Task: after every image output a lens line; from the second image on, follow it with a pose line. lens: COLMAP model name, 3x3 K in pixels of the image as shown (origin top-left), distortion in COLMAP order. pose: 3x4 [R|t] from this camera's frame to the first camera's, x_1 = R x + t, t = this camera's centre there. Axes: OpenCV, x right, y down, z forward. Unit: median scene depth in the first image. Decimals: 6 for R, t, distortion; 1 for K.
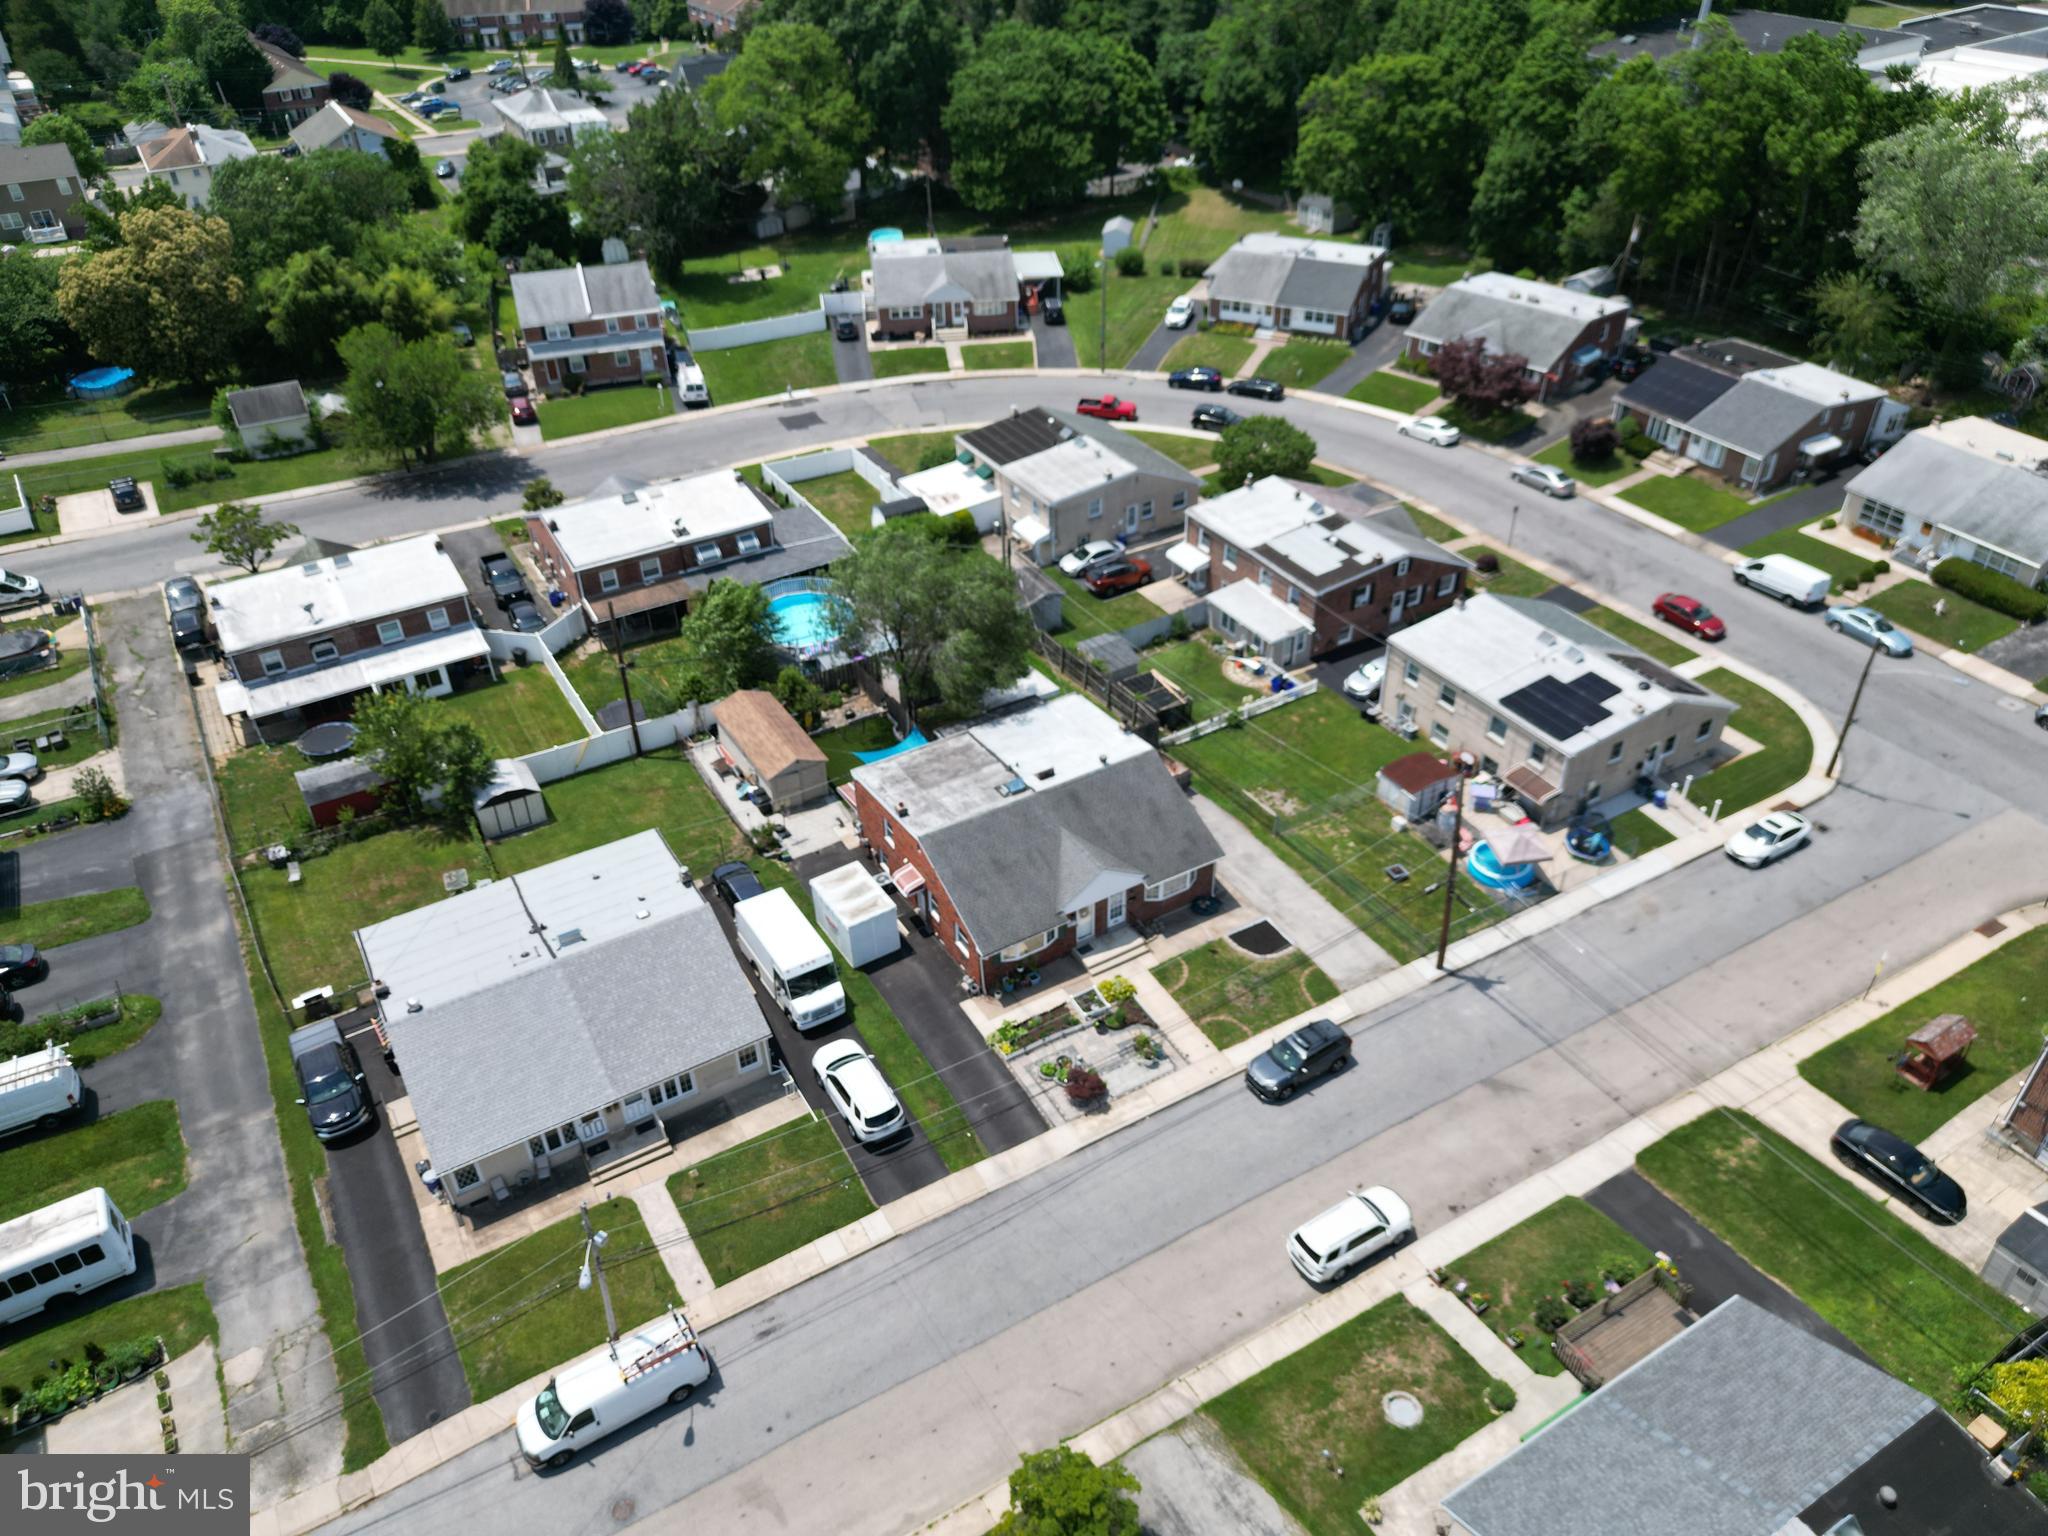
lens RADIAL K [[1455.0, 0, 1025.4], [0, 1455.0, 758.5], [0, 0, 1]] dist [0.054412, -0.054313]
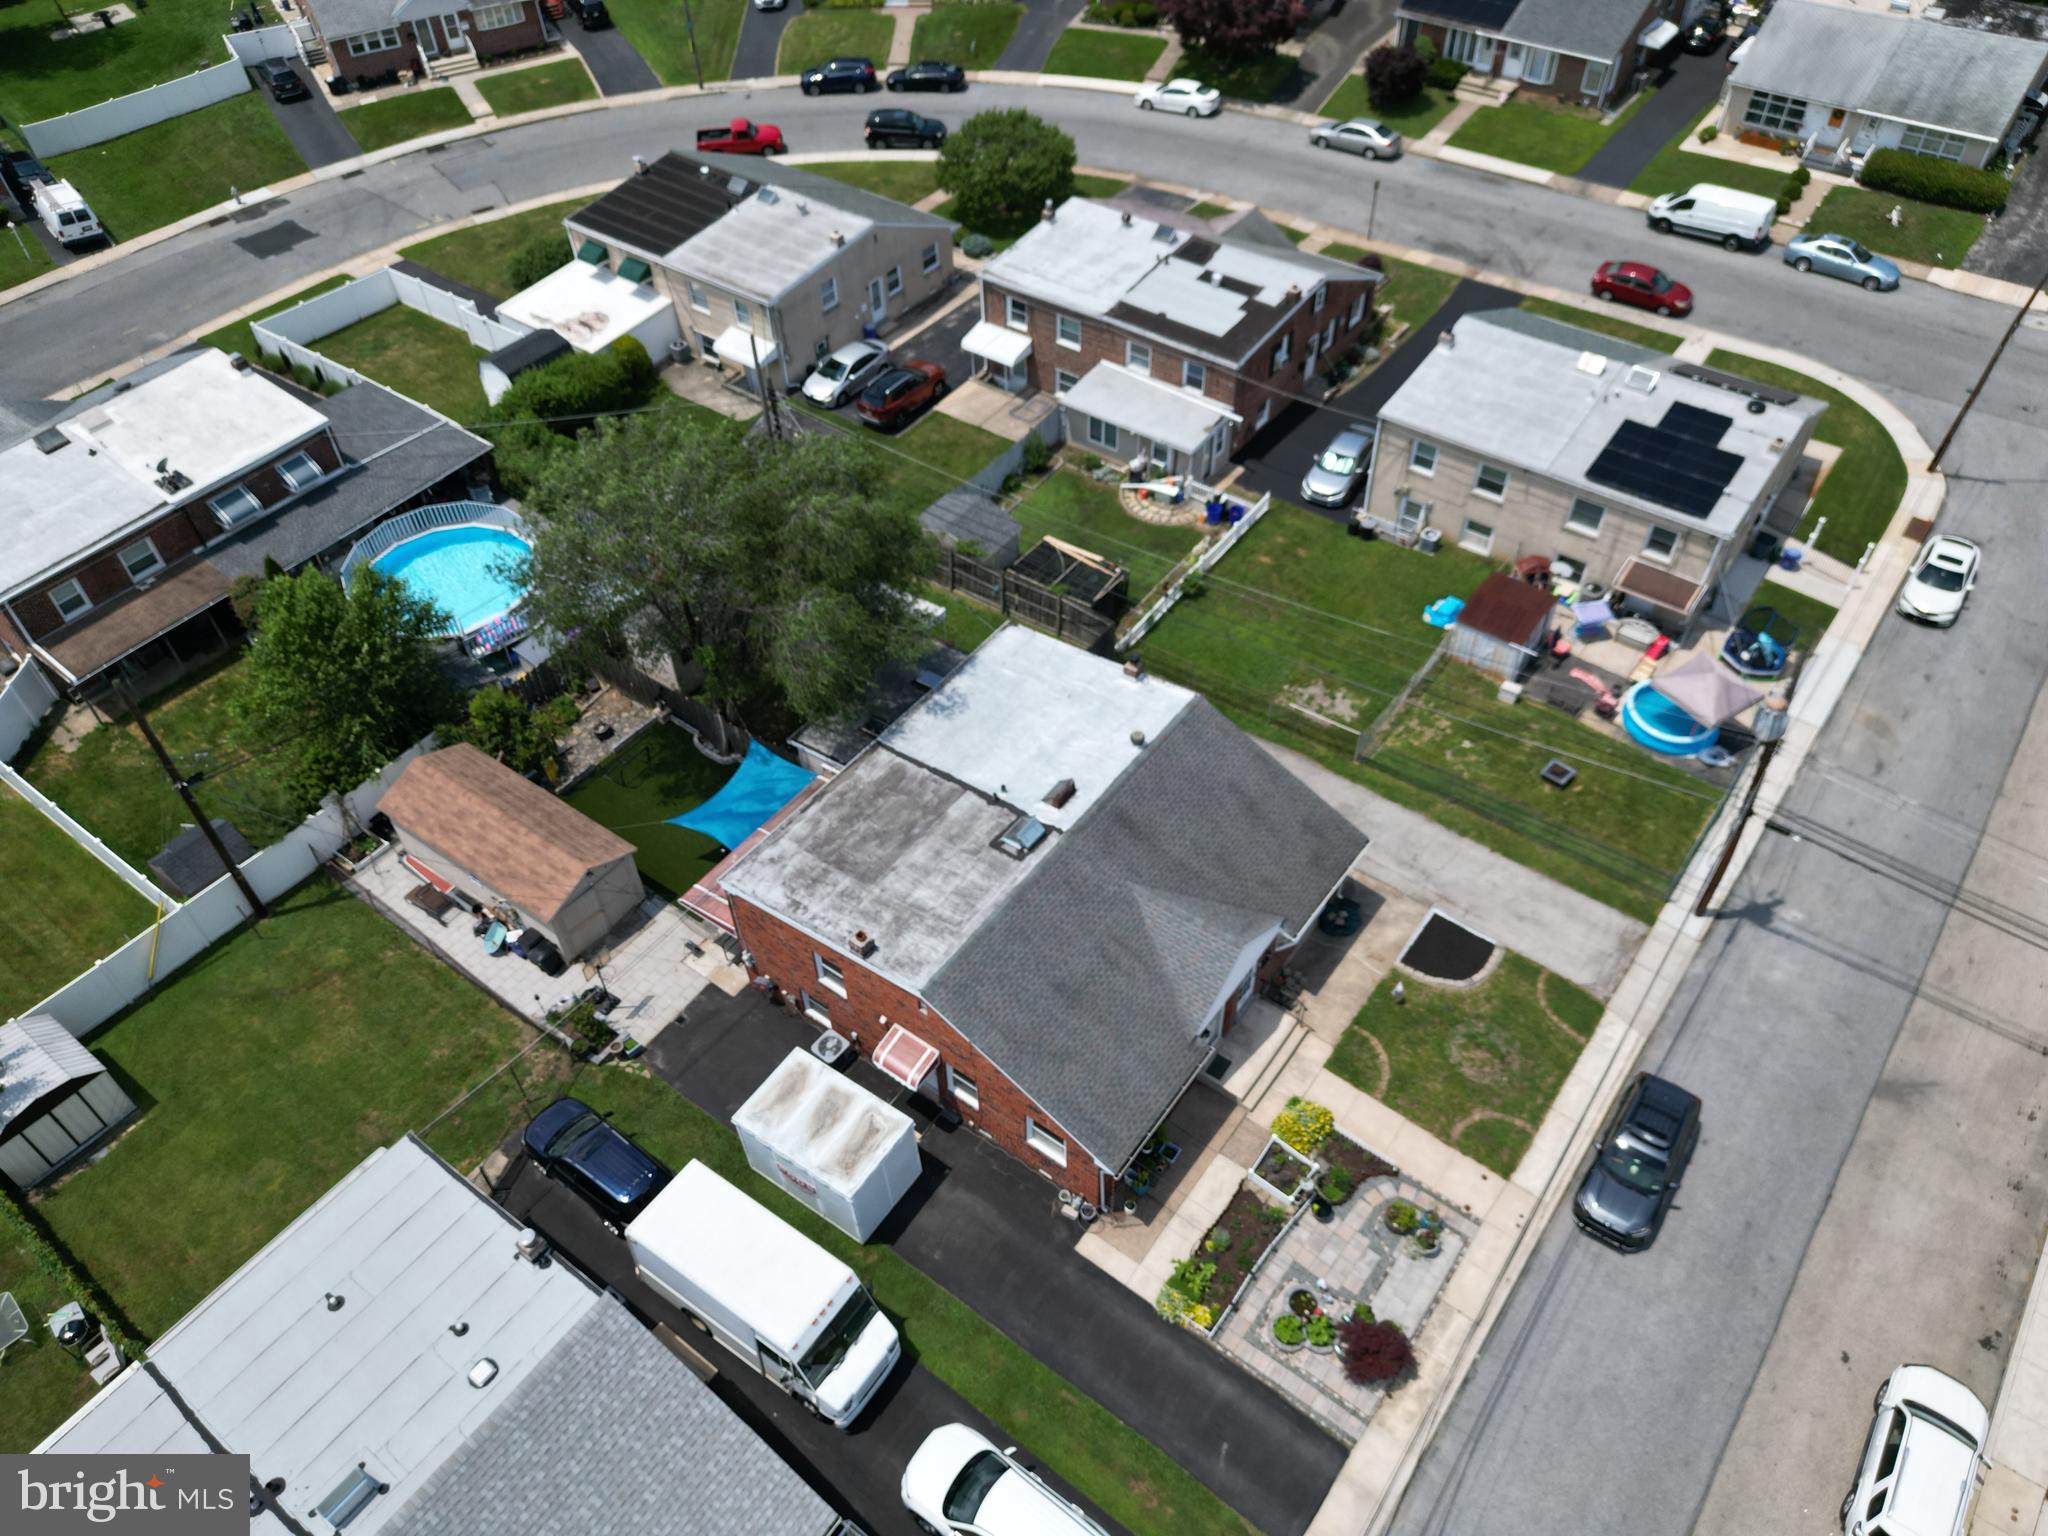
lens RADIAL K [[1455.0, 0, 1025.4], [0, 1455.0, 758.5], [0, 0, 1]] dist [0.054412, -0.054313]
pose [[0.922866, -0.280993, 0.263364, -0.125279], [0.230951, 0.951036, 0.205408, -0.106028], [-0.308187, -0.128740, 0.942575, 0.386464]]
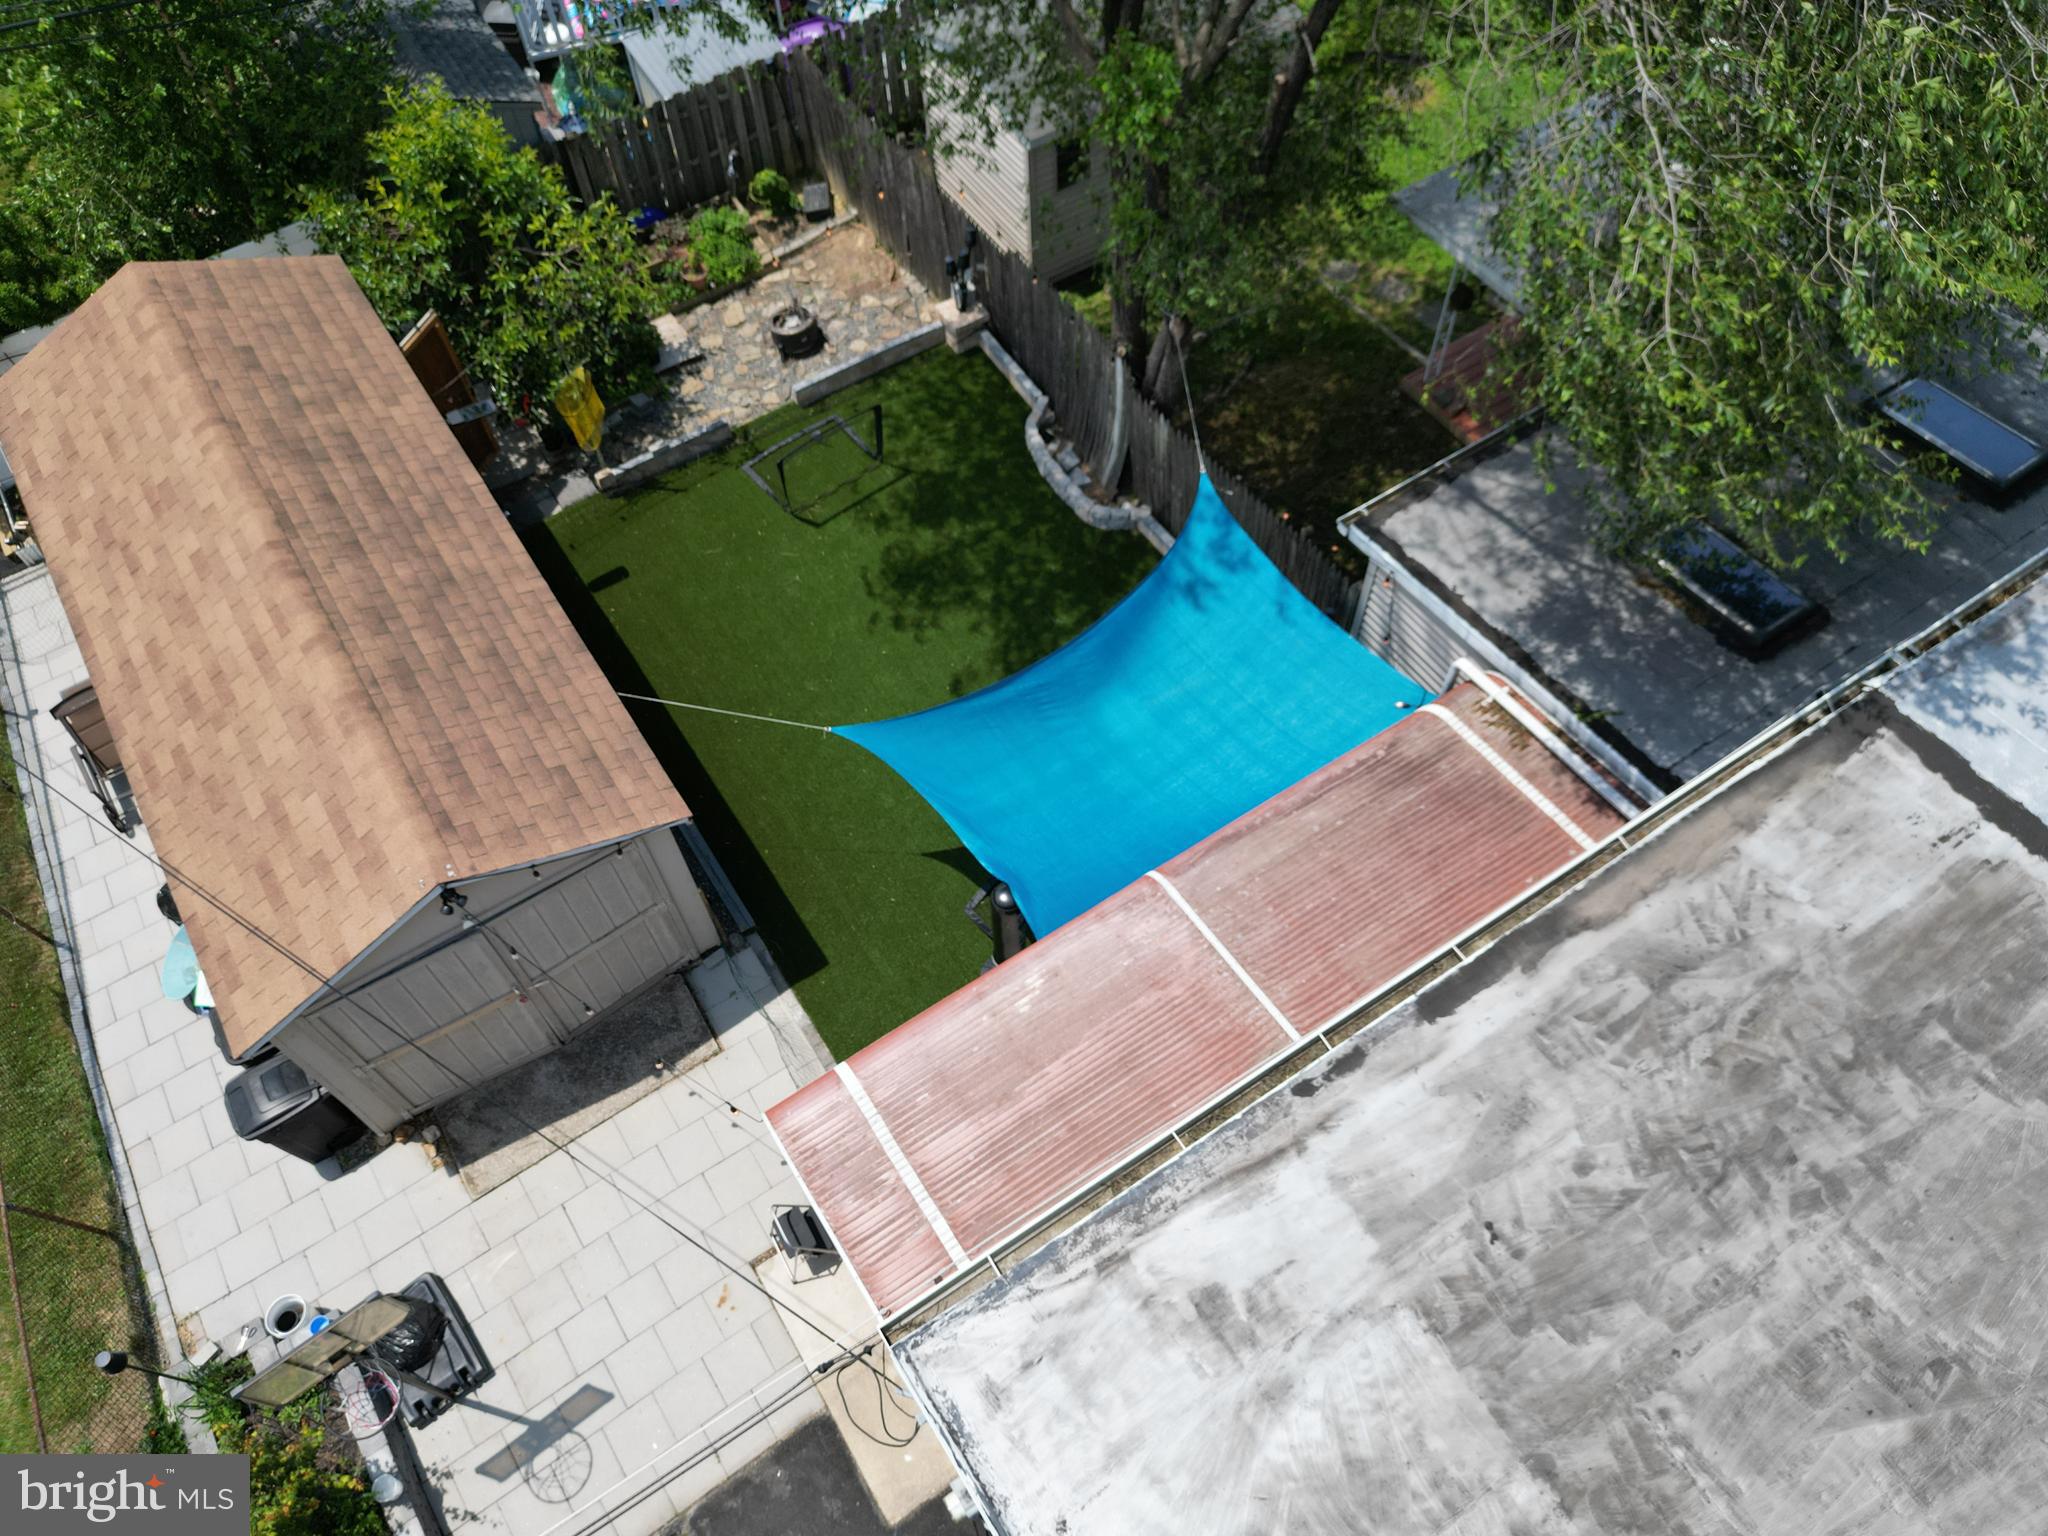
lens RADIAL K [[1455.0, 0, 1025.4], [0, 1455.0, 758.5], [0, 0, 1]] dist [0.054412, -0.054313]
pose [[0.999052, -0.042525, 0.009315, -0.094894], [0.035842, 0.924929, 0.378447, -0.053738], [-0.024709, -0.377754, 0.925576, 0.799387]]
